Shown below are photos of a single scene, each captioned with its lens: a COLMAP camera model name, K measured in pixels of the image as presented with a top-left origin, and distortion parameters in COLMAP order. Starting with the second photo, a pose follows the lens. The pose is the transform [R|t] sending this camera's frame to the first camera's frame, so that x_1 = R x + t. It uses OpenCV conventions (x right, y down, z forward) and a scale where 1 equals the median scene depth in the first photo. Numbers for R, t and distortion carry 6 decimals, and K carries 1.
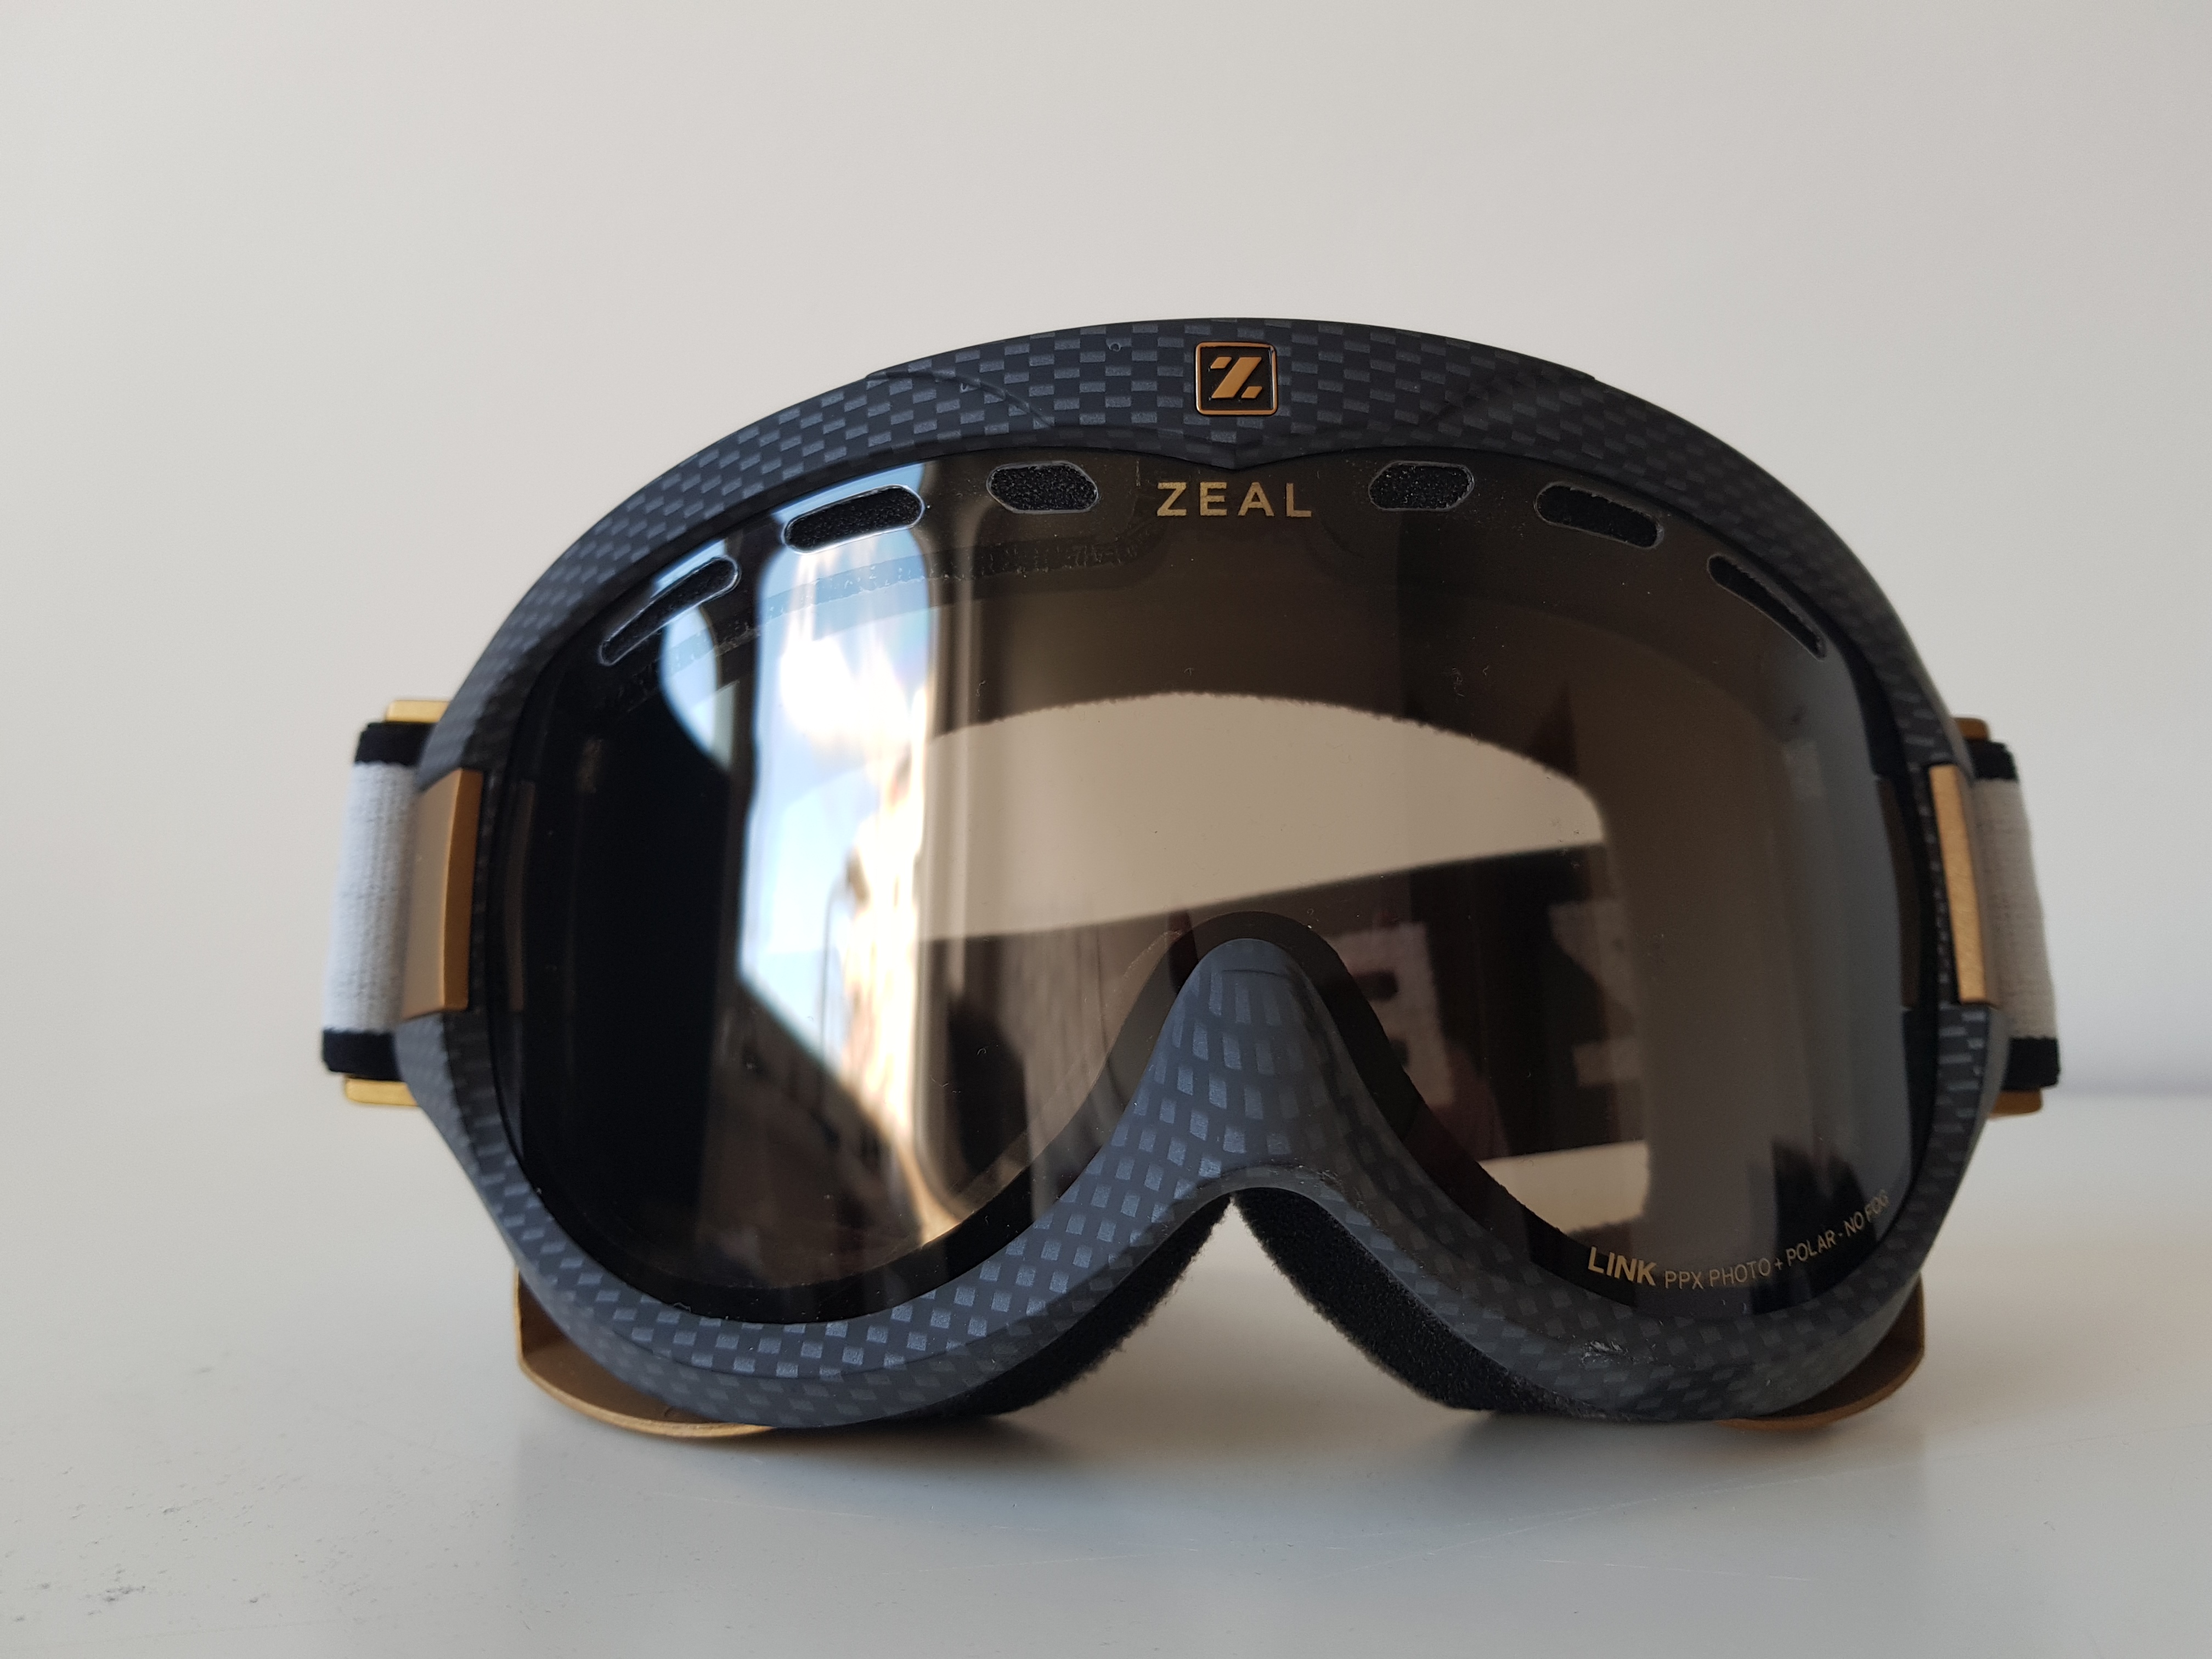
lens RADIAL K [[1900.6, 0, 1106.0], [0, 1900.6, 829.5], [0, 0, 1]] dist [0.102459, -0.000447]
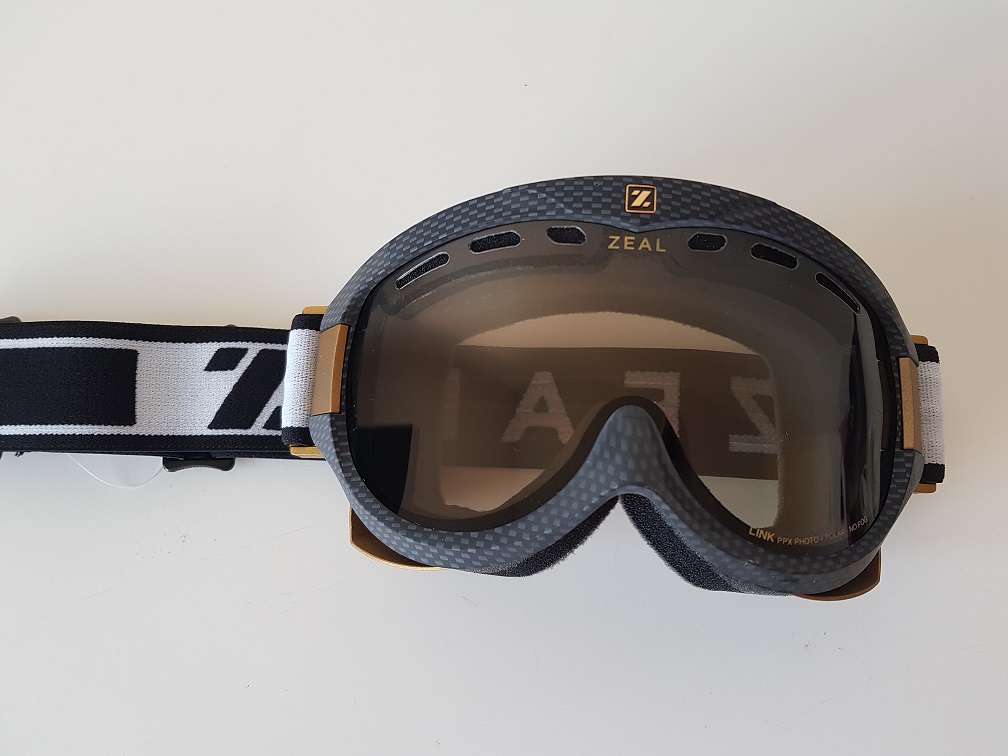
lens RADIAL K [[866.1, 0, 504.0], [0, 866.1, 378.0], [0, 0, 1]] dist [0.102459, -0.000447]
pose [[0.996490, 0.064962, -0.052801, -0.043366], [-0.063698, 0.997649, 0.025295, -0.001870], [0.054320, -0.021843, 0.998285, -0.247928]]
